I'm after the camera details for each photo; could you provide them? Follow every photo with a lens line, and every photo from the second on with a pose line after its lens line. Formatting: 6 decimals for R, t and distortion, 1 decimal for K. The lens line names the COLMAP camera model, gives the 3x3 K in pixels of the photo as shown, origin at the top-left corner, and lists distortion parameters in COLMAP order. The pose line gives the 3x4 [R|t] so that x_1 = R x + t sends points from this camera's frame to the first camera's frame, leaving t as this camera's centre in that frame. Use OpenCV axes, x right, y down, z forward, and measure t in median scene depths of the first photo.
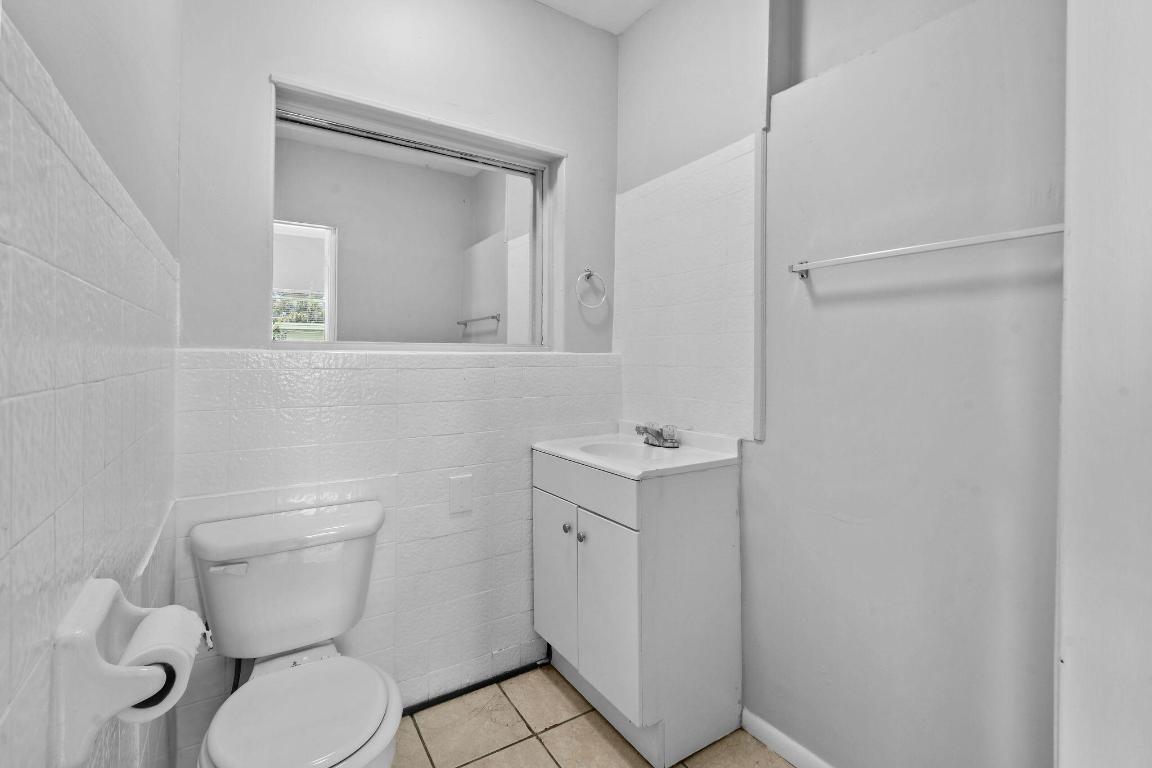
lens RADIAL K [[518.4, 0, 583.5], [0, 518.4, 354.2], [0, 0, 1]] dist [-0.001773, -0.000094]
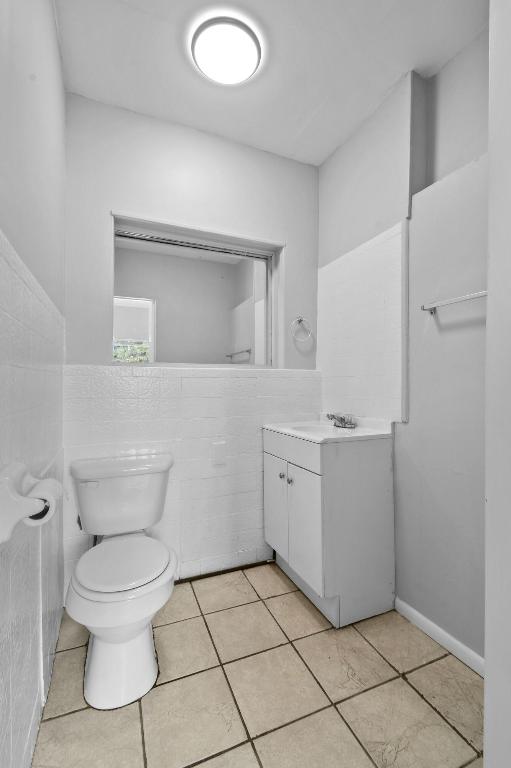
lens RADIAL K [[345.6, 0, 262.3], [0, 345.6, 382.5], [0, 0, 1]] dist [-0.001773, -0.000094]
pose [[0.985774, -0.005333, -0.167989, 0.091676], [0.005324, 0.999986, -0.000509, 0.046002], [0.167989, -0.000393, 0.985789, -0.071606]]
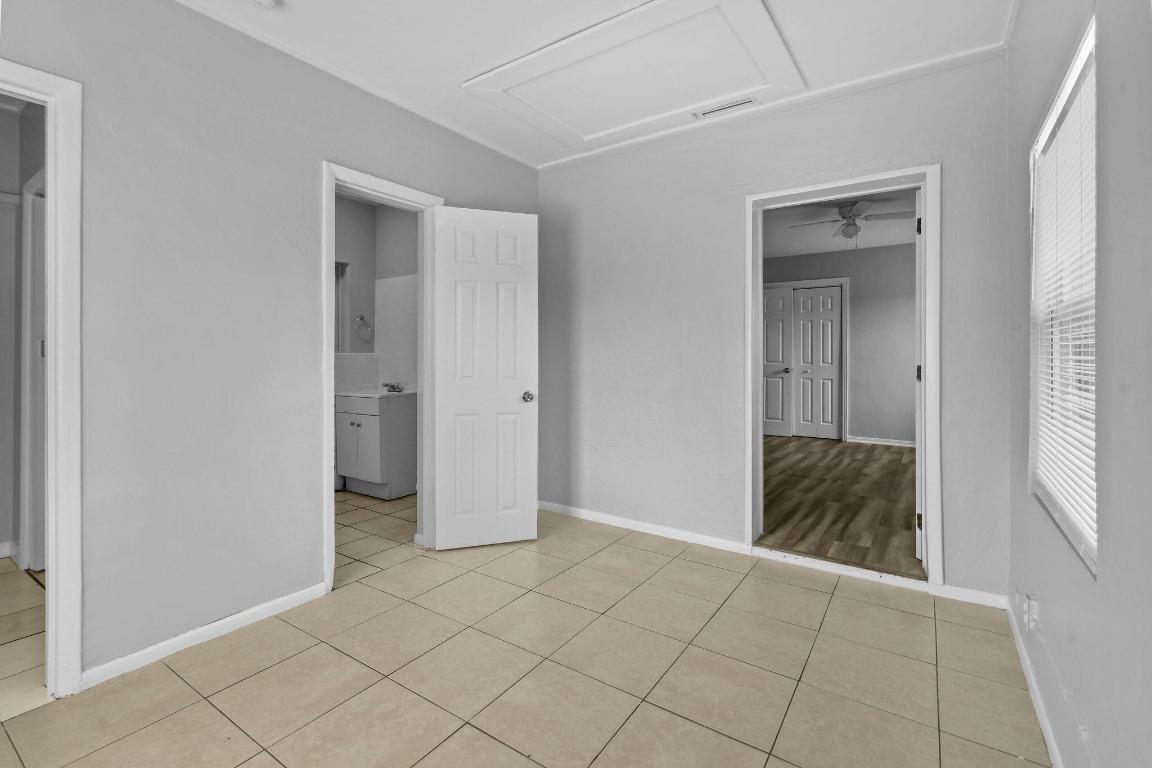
lens RADIAL K [[518.4, 0, 582.0], [0, 518.4, 365.1], [0, 0, 1]] dist [-0.001773, -0.000094]
pose [[0.926889, -0.009029, 0.375227, 0.060539], [0.004948, 0.999918, 0.011839, 0.032576], [-0.375303, -0.009117, 0.926857, -1.730417]]
